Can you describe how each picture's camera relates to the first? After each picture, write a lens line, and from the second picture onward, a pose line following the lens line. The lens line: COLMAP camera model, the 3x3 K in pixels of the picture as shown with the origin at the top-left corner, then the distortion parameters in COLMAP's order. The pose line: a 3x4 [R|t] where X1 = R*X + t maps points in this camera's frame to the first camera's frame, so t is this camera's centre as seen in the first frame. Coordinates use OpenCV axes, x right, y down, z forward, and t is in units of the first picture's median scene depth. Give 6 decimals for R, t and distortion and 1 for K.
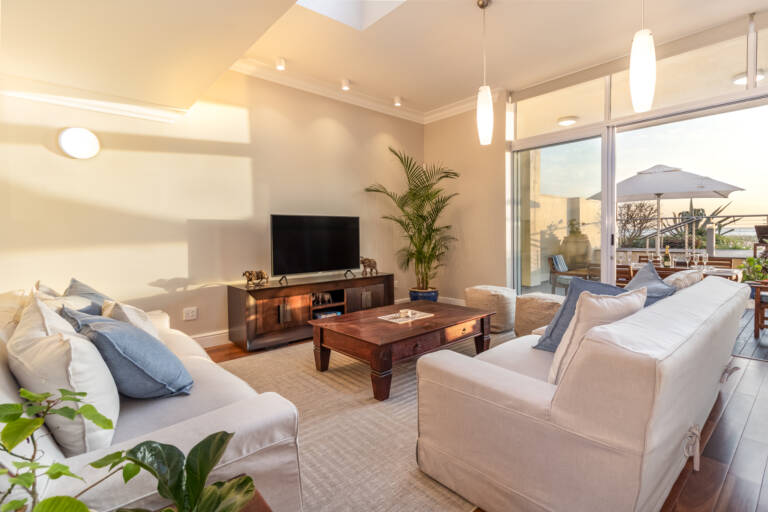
lens RADIAL K [[371.3, 0, 401.3], [0, 371.3, 240.8], [0, 0, 1]] dist [0.004351, -0.000272]
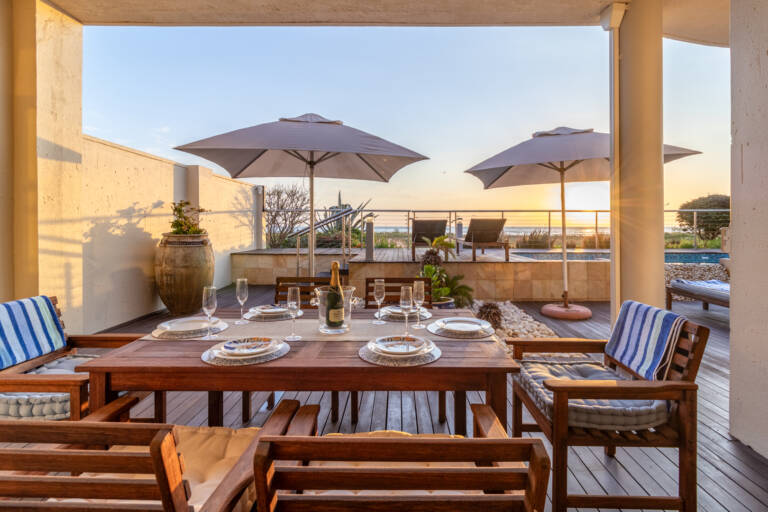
lens RADIAL K [[375.3, 0, 387.4], [0, 375.3, 226.2], [0, 0, 1]] dist [0.000801, 0.000024]
pose [[0.692359, 0.013137, 0.721434, 0.777282], [0.006508, 0.999680, -0.024449, -0.015952], [-0.721524, 0.021623, 0.692052, 1.130460]]
